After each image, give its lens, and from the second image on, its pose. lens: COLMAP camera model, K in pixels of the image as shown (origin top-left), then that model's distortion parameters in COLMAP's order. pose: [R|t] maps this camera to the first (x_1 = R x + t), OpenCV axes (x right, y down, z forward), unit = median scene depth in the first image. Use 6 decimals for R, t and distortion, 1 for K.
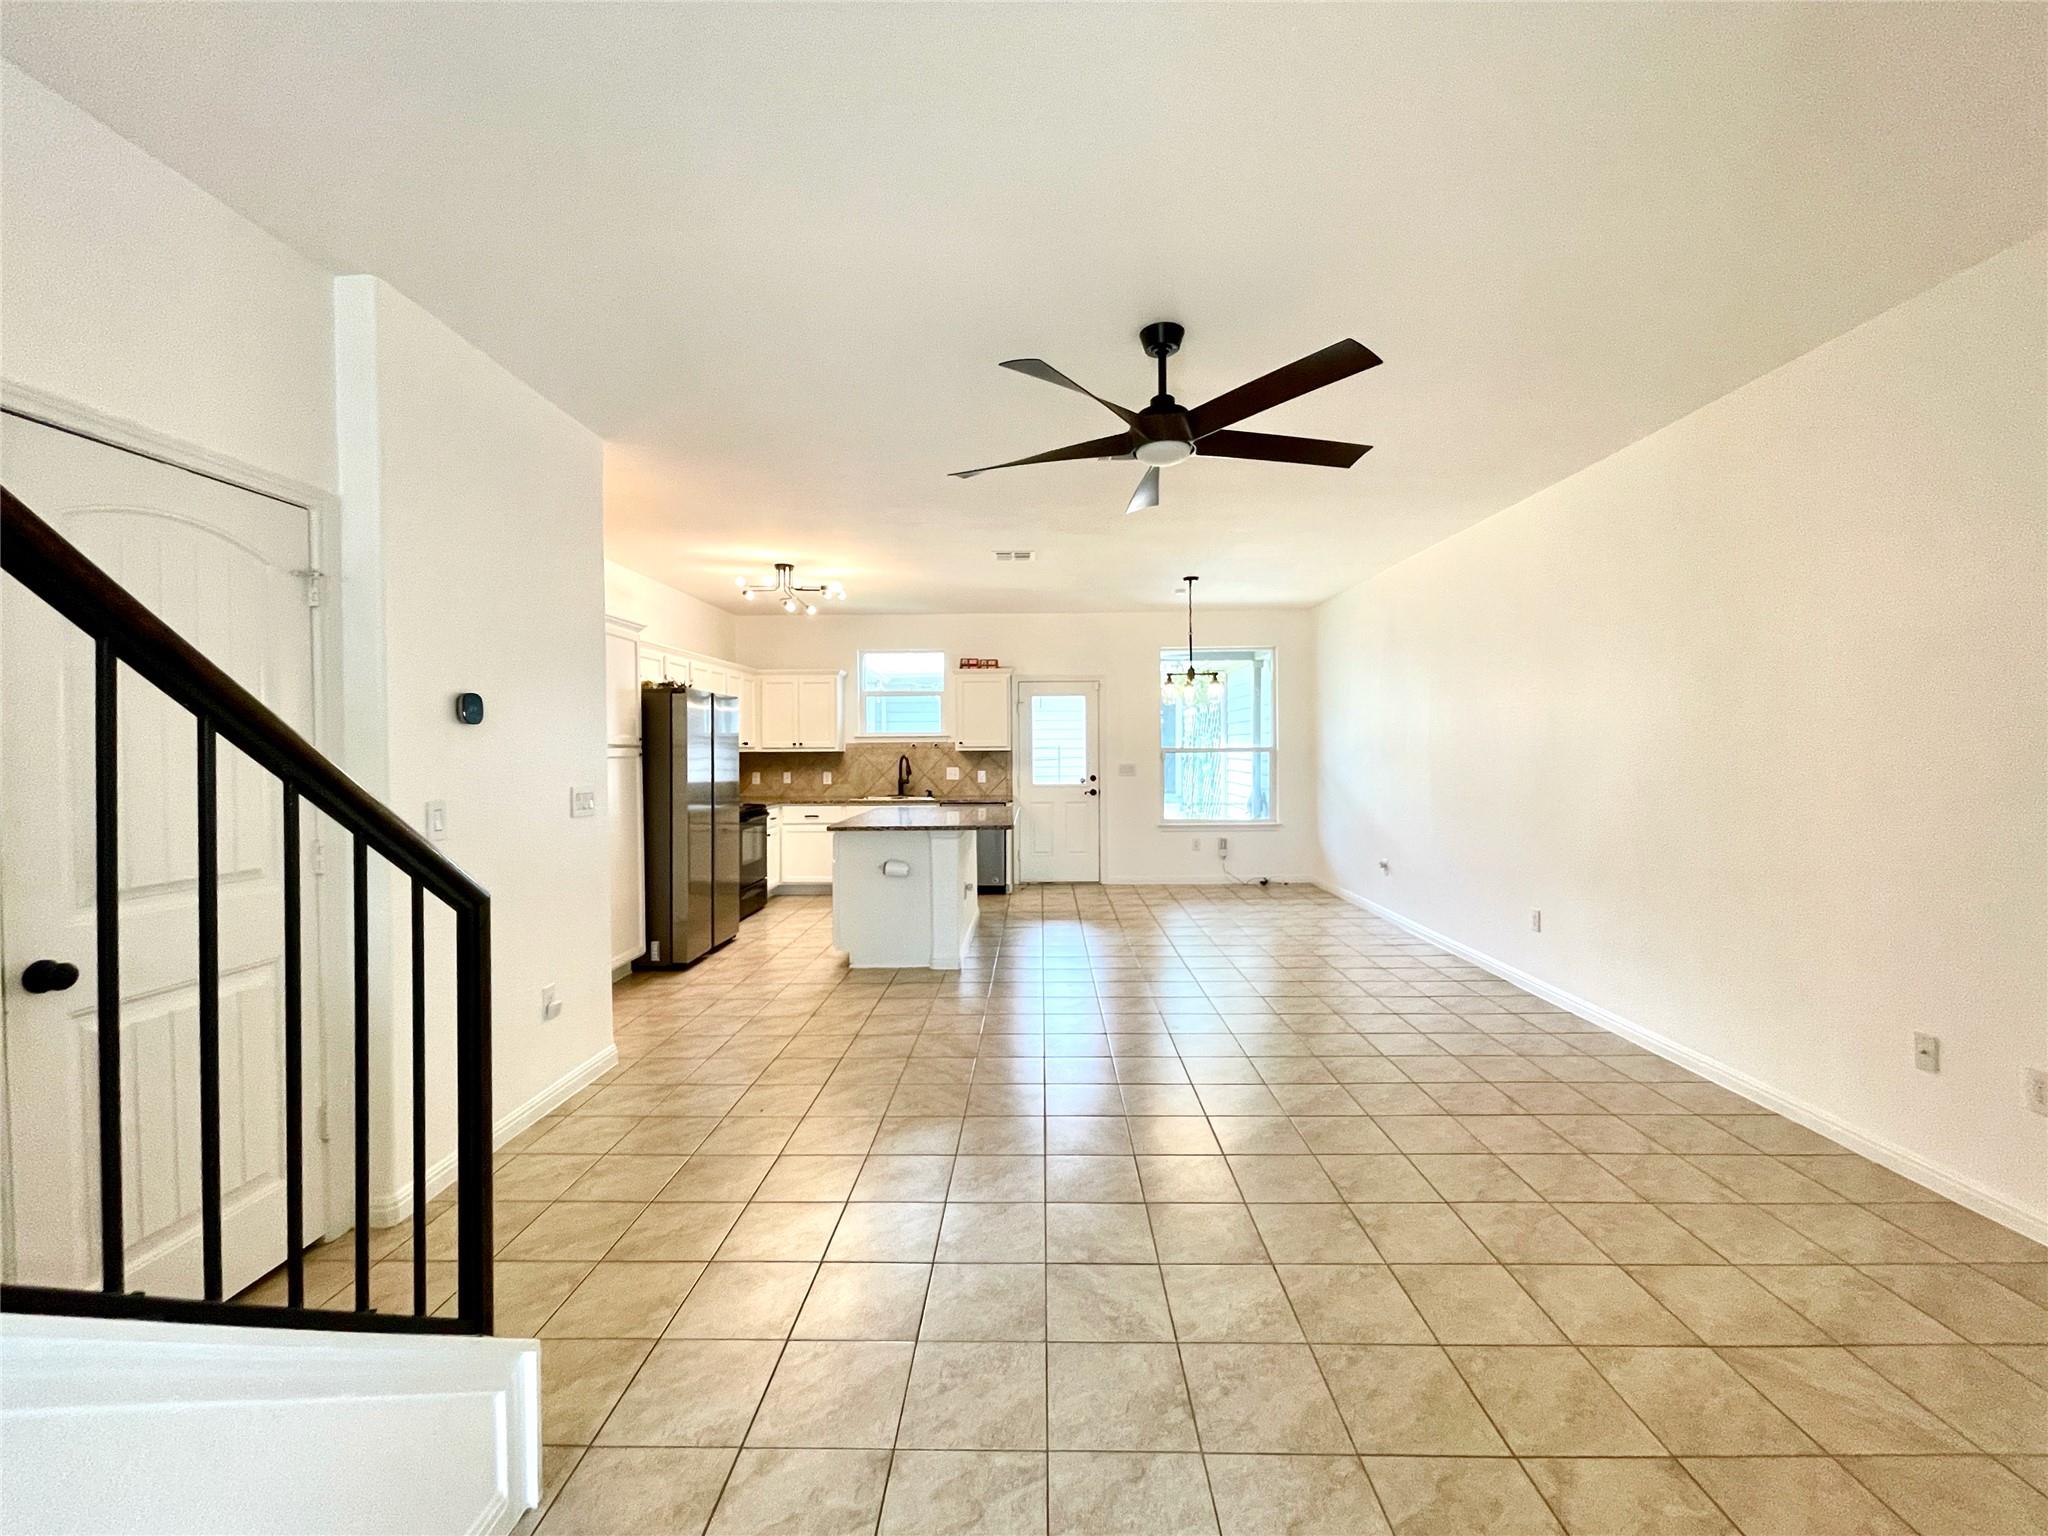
lens RADIAL K [[845.5, 0, 1024.1], [0, 845.5, 745.1], [0, 0, 1]] dist [0.001895, -0.000254]
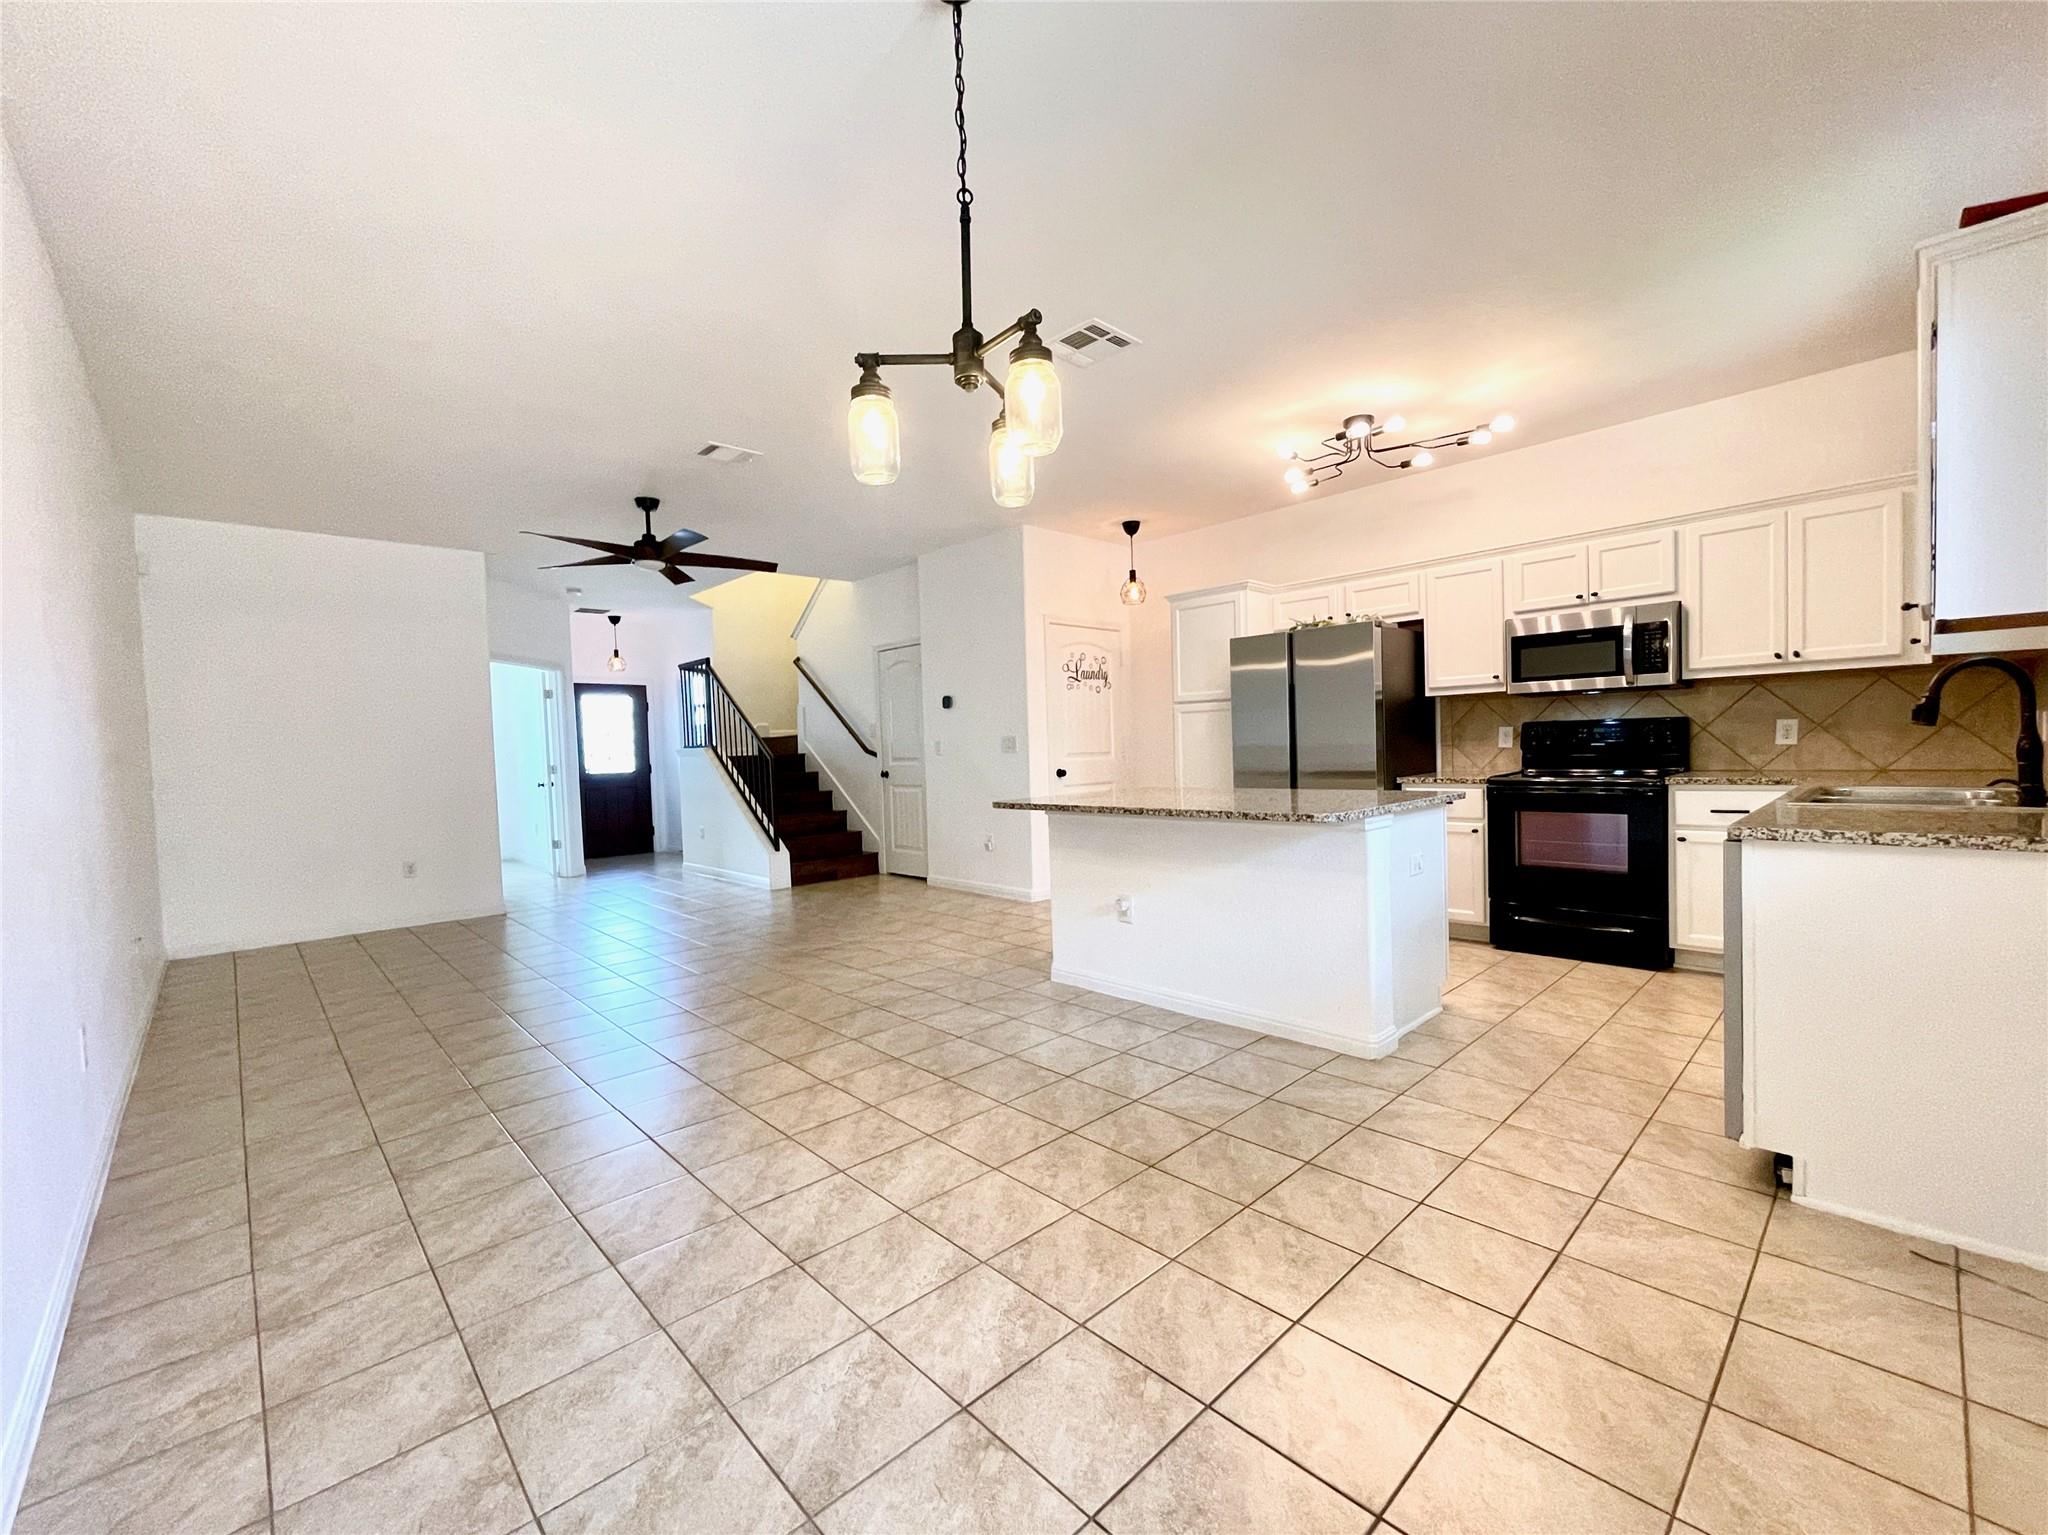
lens RADIAL K [[856.1, 0, 1020.3], [0, 856.1, 777.7], [0, 0, 1]] dist [-0.000149, 0.000039]
pose [[-0.716054, 0.057261, -0.695692, 0.310860], [0.042038, 0.998358, 0.038905, 0.028440], [0.696778, -0.001388, -0.717286, 0.987253]]
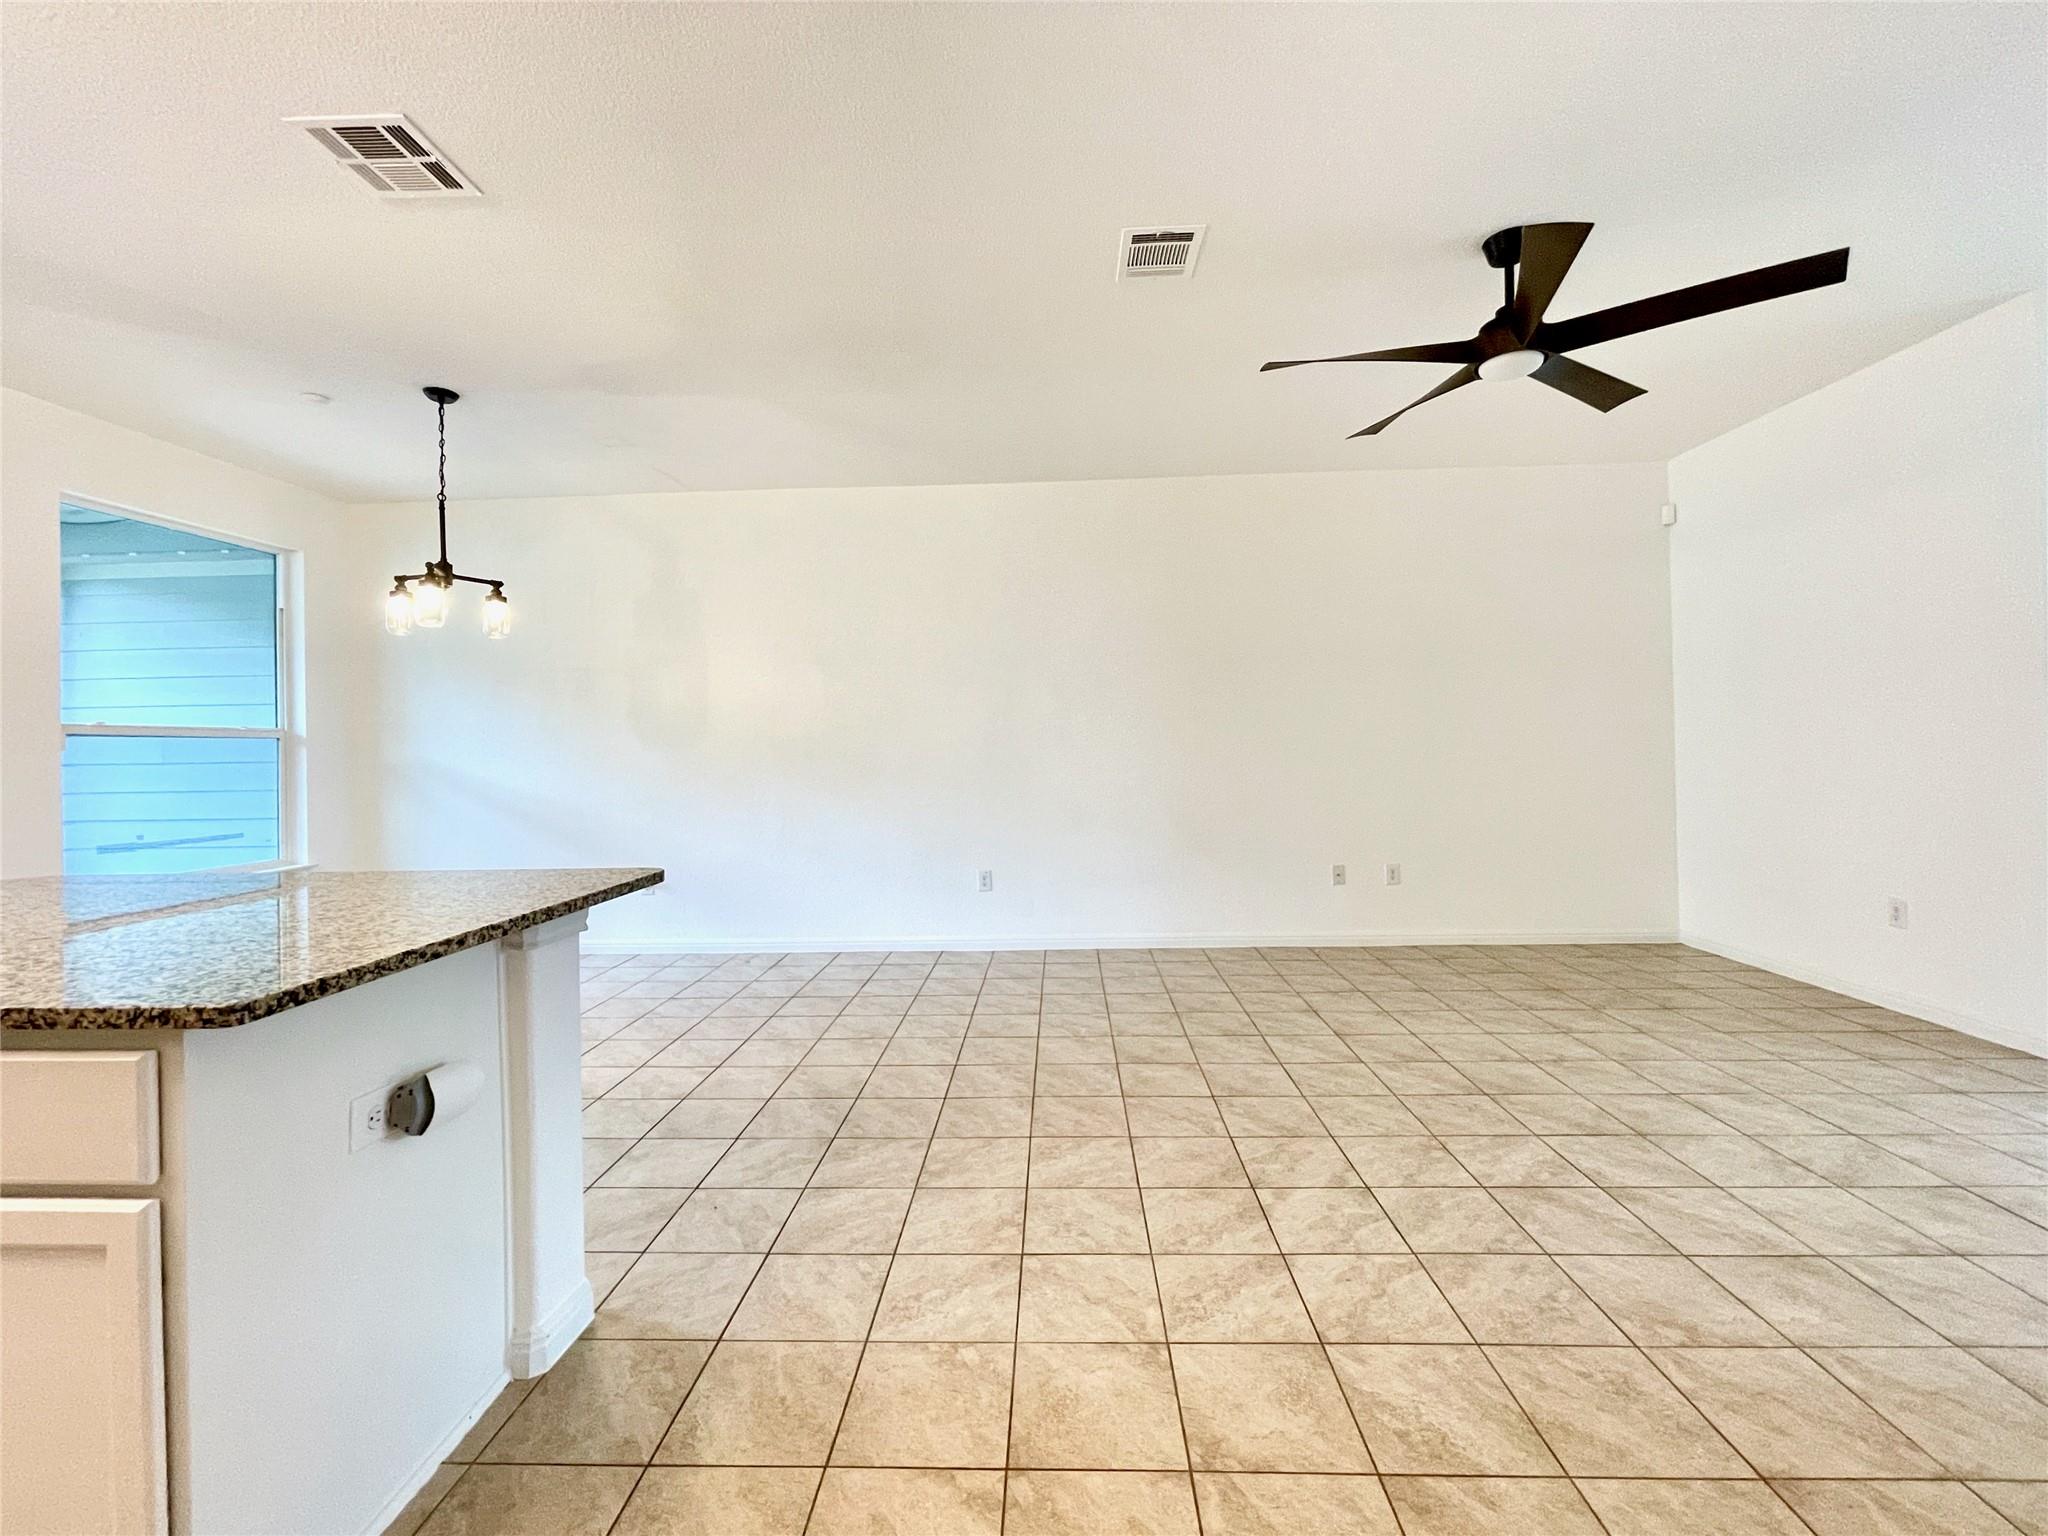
lens RADIAL K [[852.8, 0, 1031.5], [0, 852.8, 746.0], [0, 0, 1]] dist [0.000166, -0.000083]
pose [[0.017955, 0.011595, 0.999772, -0.265231], [0.015631, 0.999807, -0.011876, 0.027518], [-0.999717, 0.015840, 0.017771, 0.517050]]
